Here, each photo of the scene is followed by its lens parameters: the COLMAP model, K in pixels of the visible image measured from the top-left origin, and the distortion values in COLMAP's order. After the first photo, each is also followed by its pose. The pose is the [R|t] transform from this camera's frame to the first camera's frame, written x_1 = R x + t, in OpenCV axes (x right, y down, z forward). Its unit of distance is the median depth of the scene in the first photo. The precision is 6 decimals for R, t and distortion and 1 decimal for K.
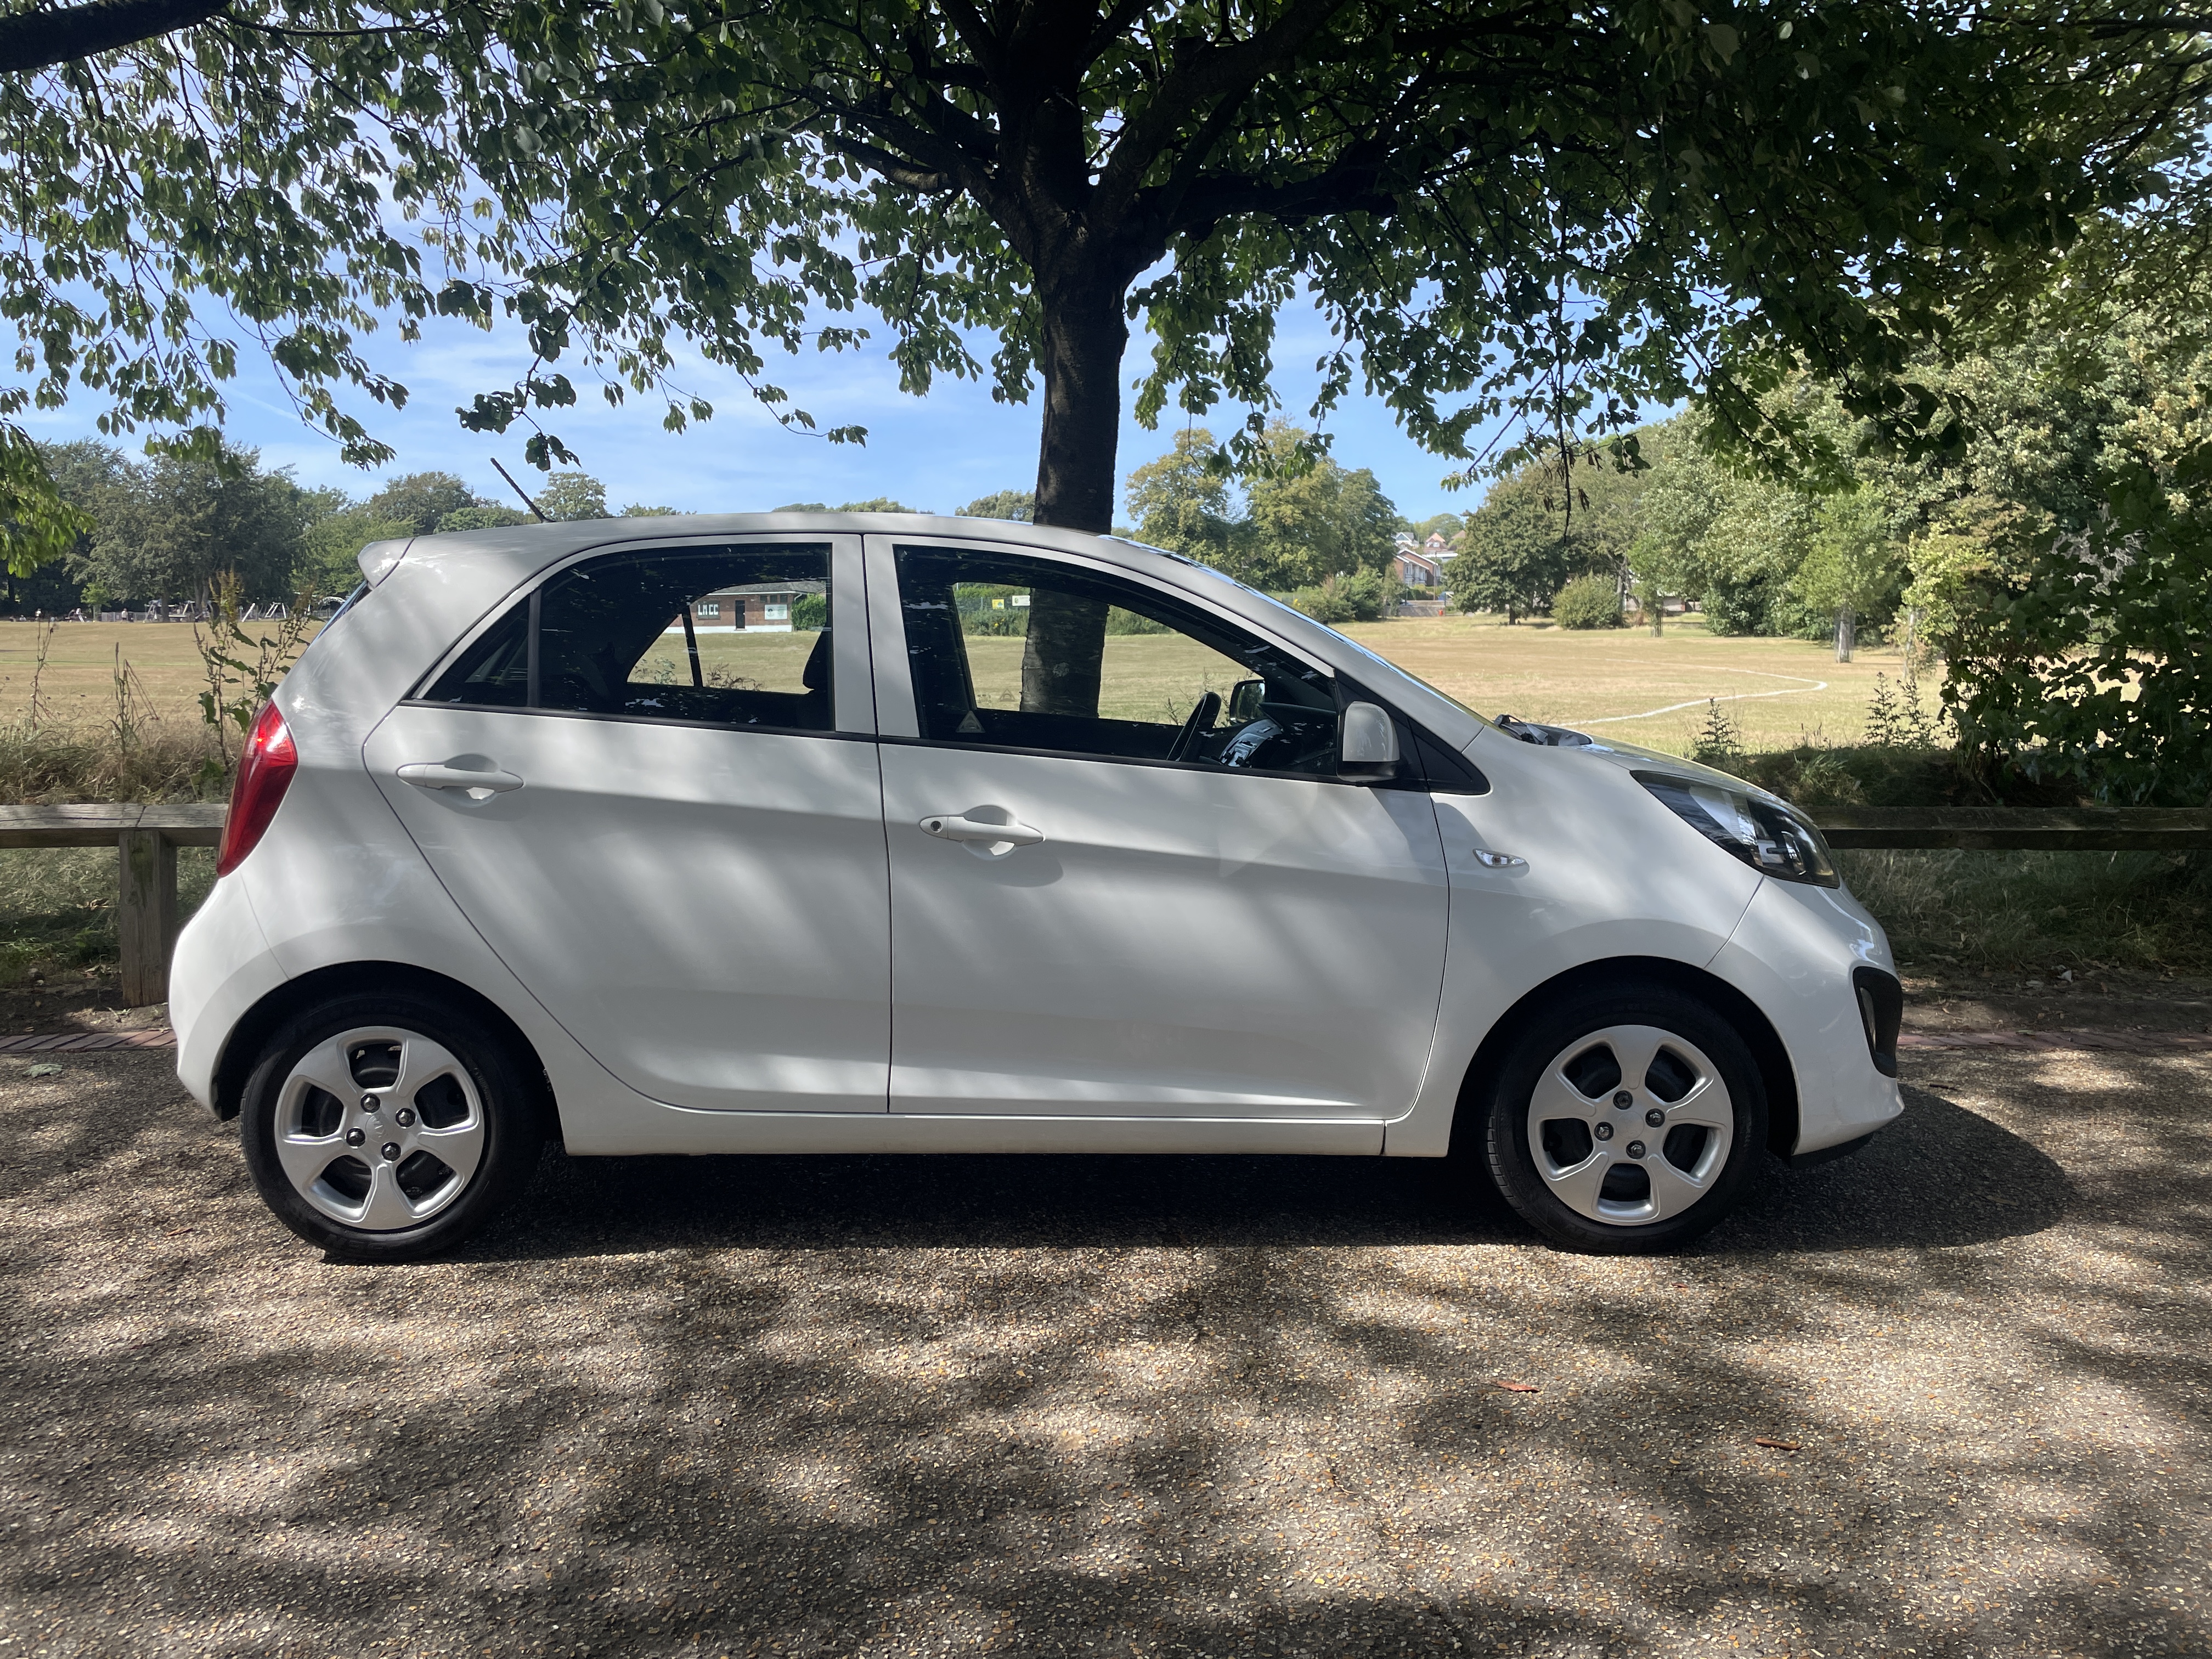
lens RADIAL K [[1748.7, 0, 1208.7], [0, 1748.7, 830.2], [0, 0, 1]] dist [0.021760, -0.004222]
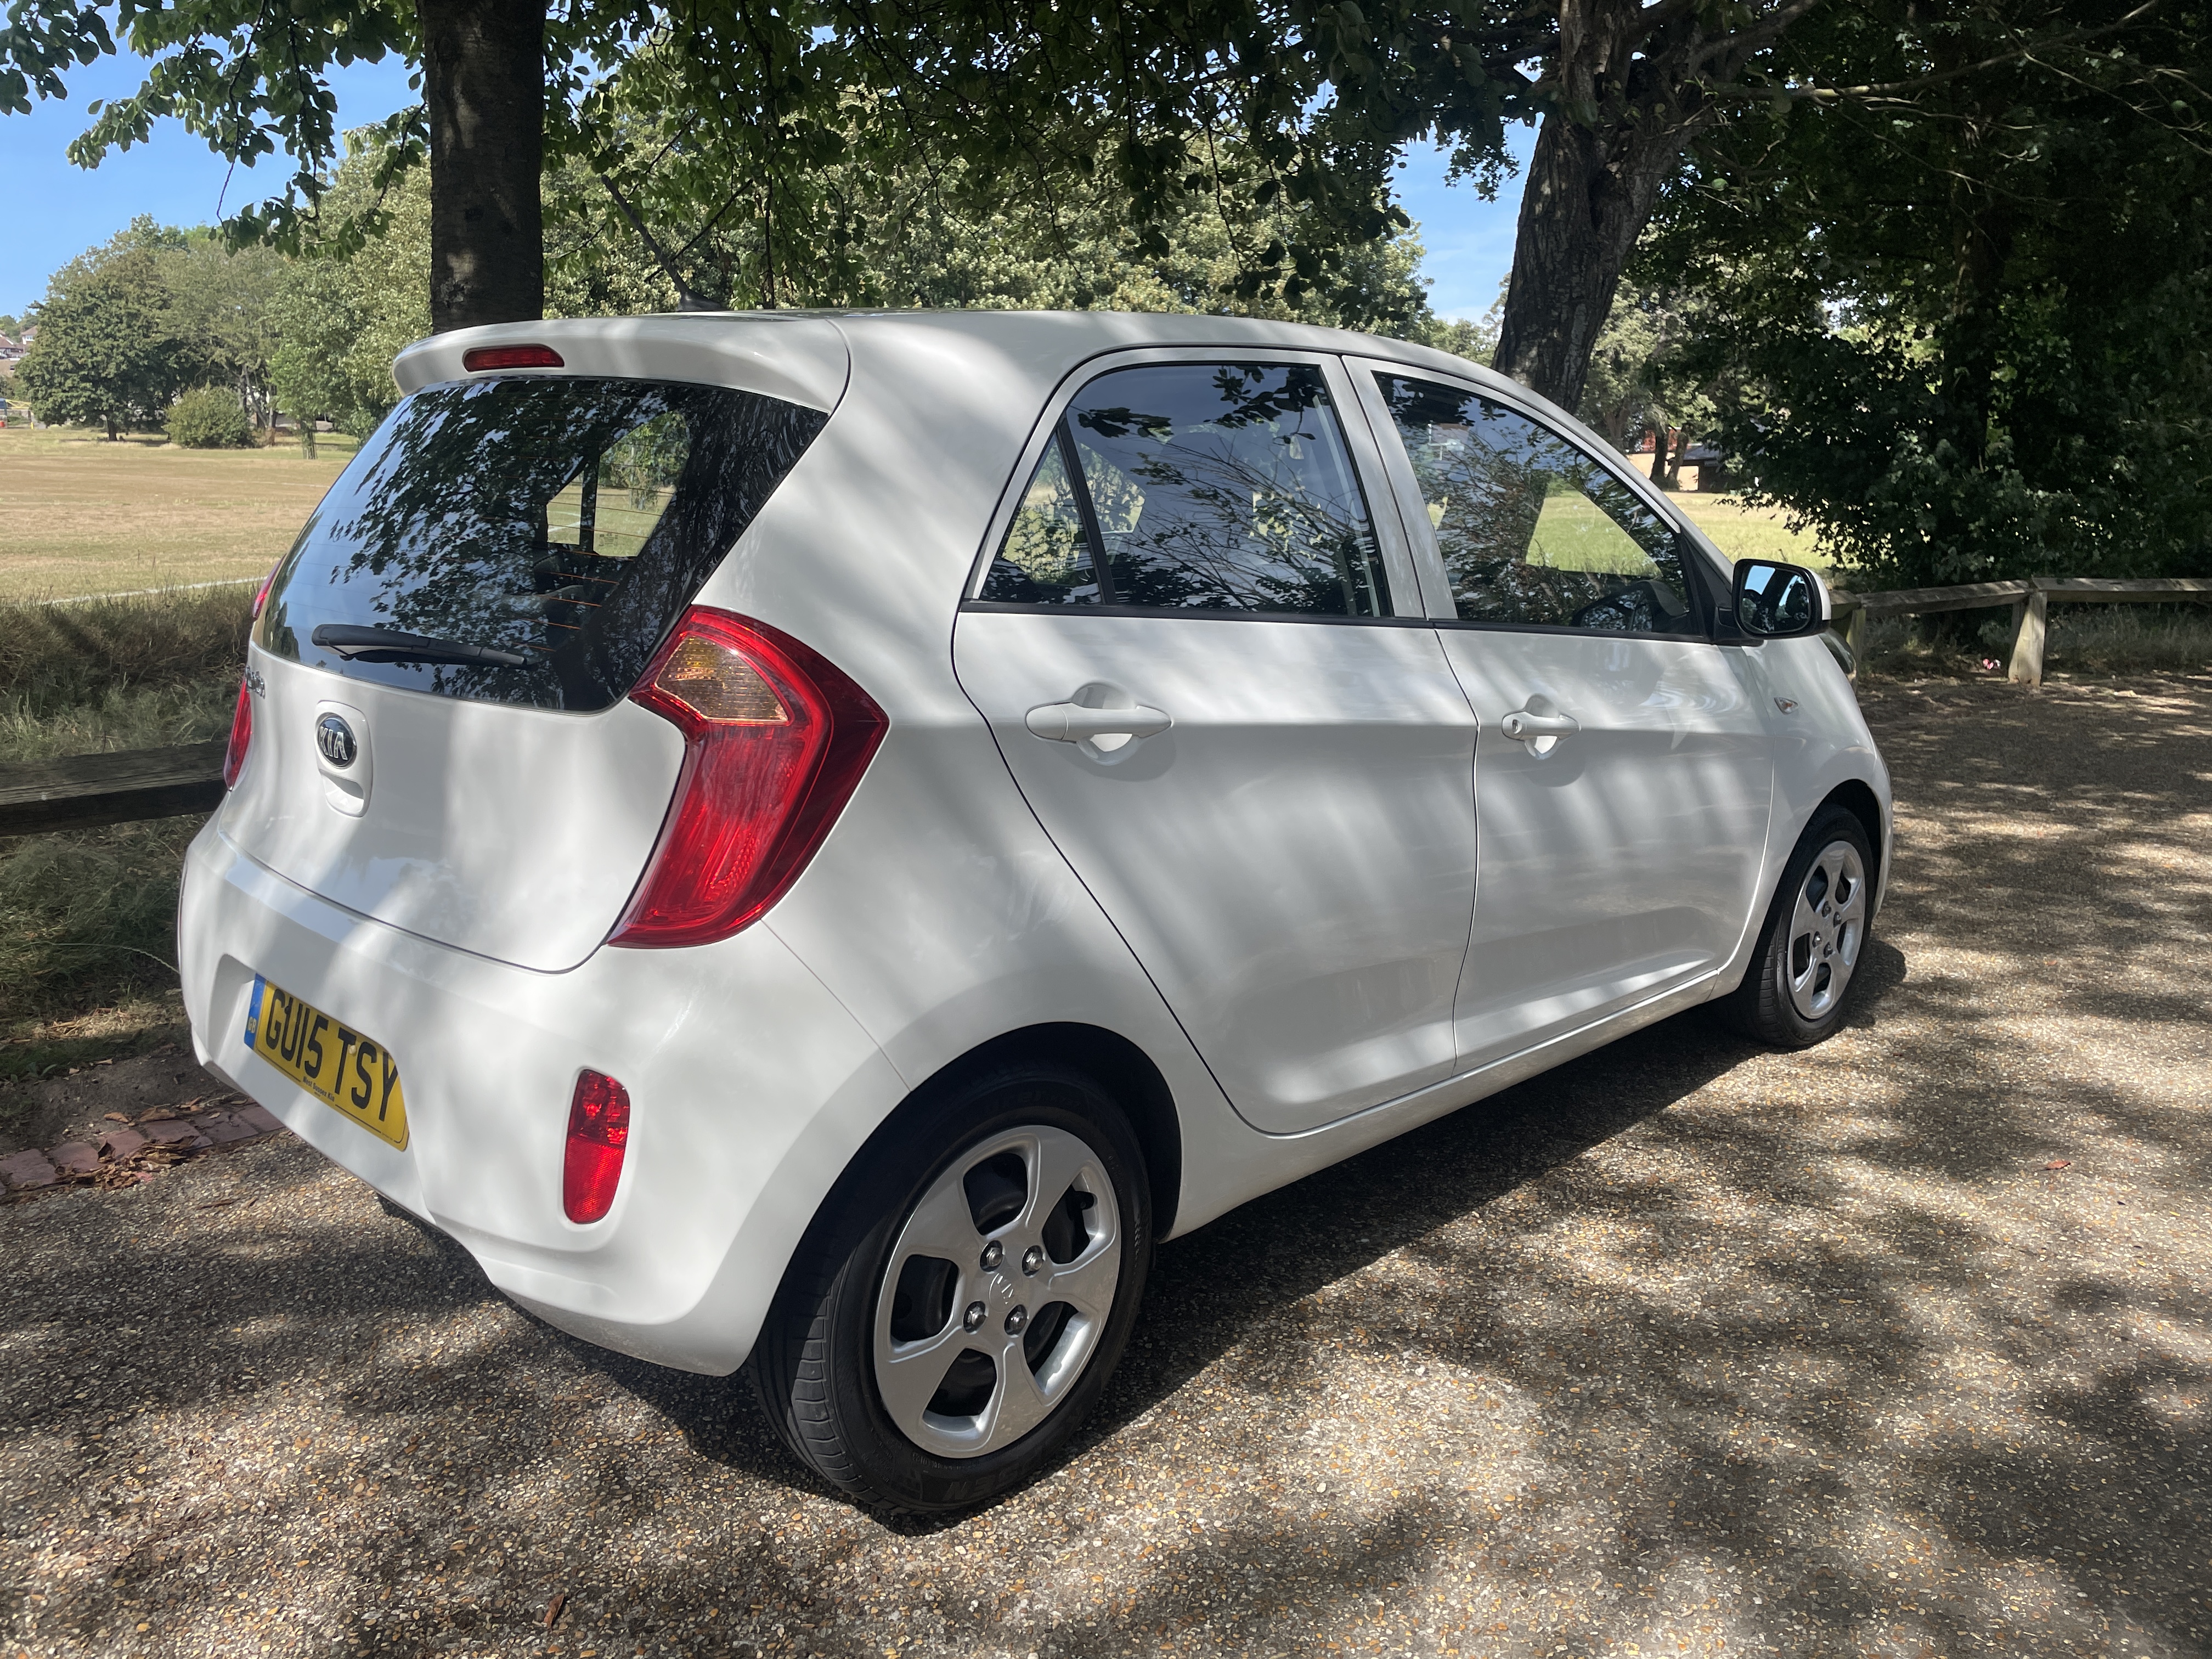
lens RADIAL K [[1647.5, 0, 1112.1], [0, 1647.5, 839.1], [0, 0, 1]] dist [0.083920, -0.106559]
pose [[0.705393, -0.141082, 0.694634, -0.089020], [0.061544, 0.988481, 0.138266, -0.007326], [-0.706140, -0.054781, 0.705950, 0.060527]]
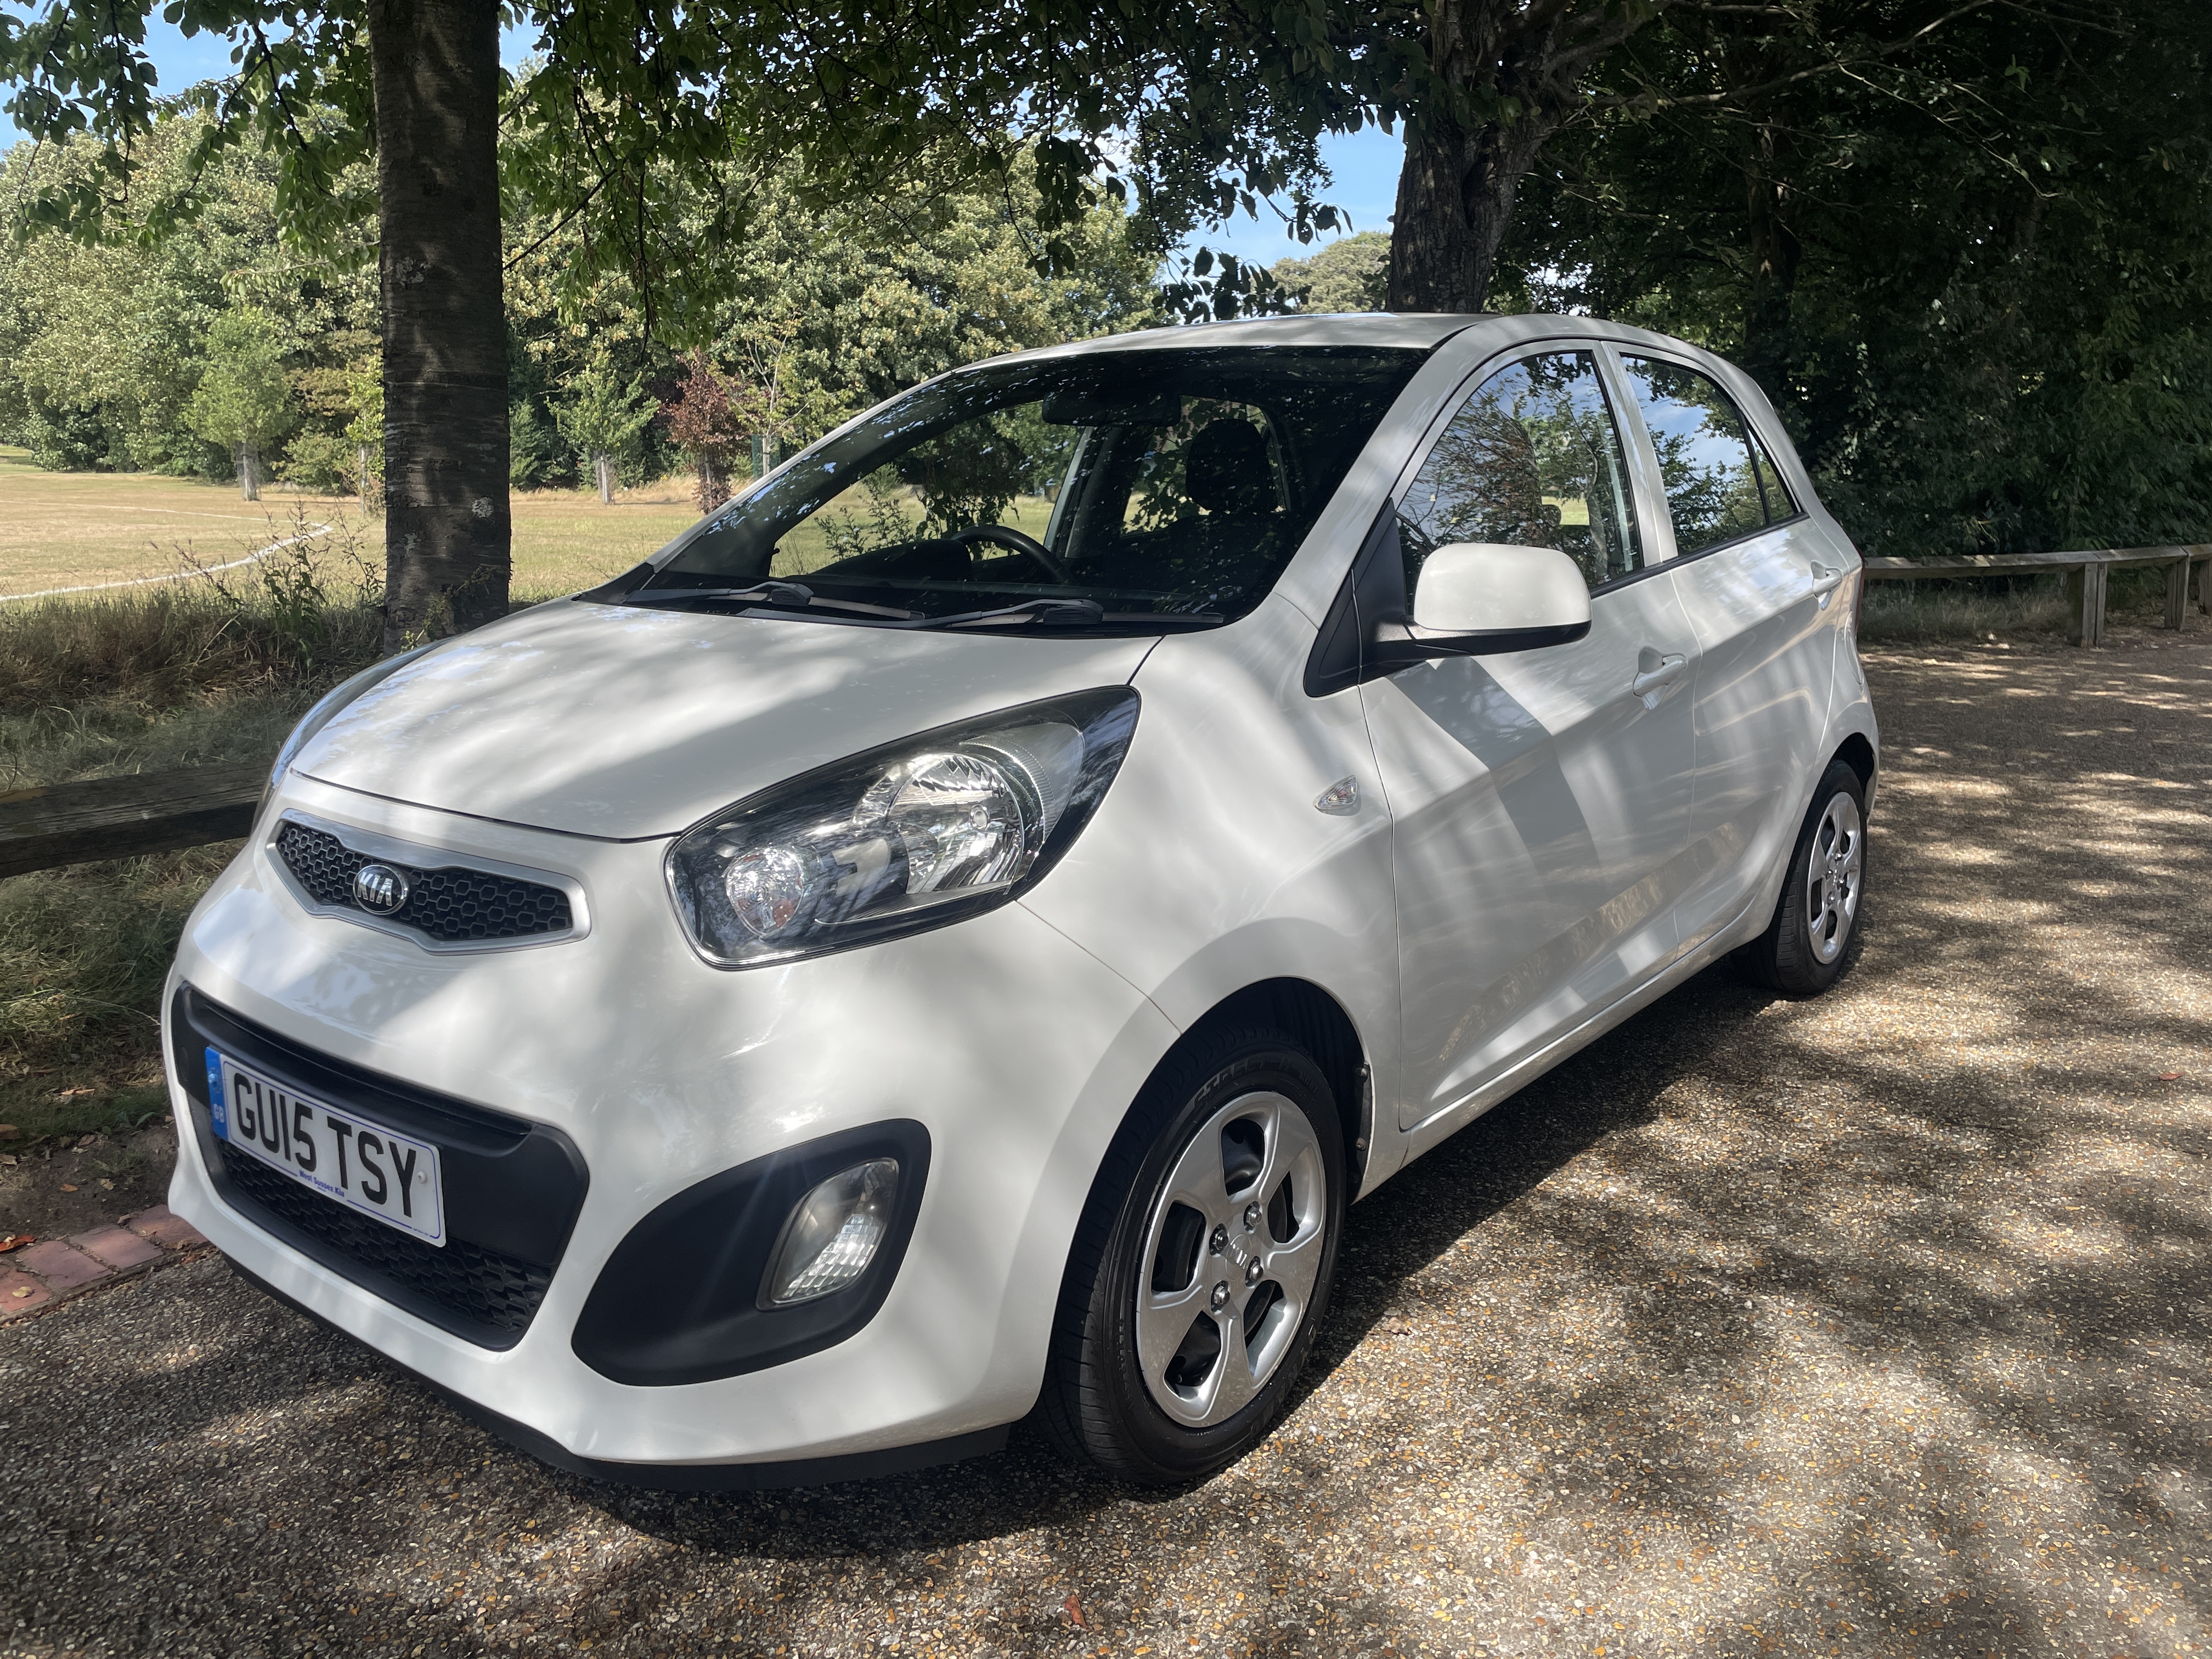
lens RADIAL K [[1647.5, 0, 1112.1], [0, 1647.5, 839.1], [0, 0, 1]] dist [0.083920, -0.106559]
pose [[0.583074, -0.167867, 0.794887, -0.103700], [0.084207, 0.985638, 0.146382, -0.007471], [-0.808043, -0.018416, 0.588835, 0.078539]]
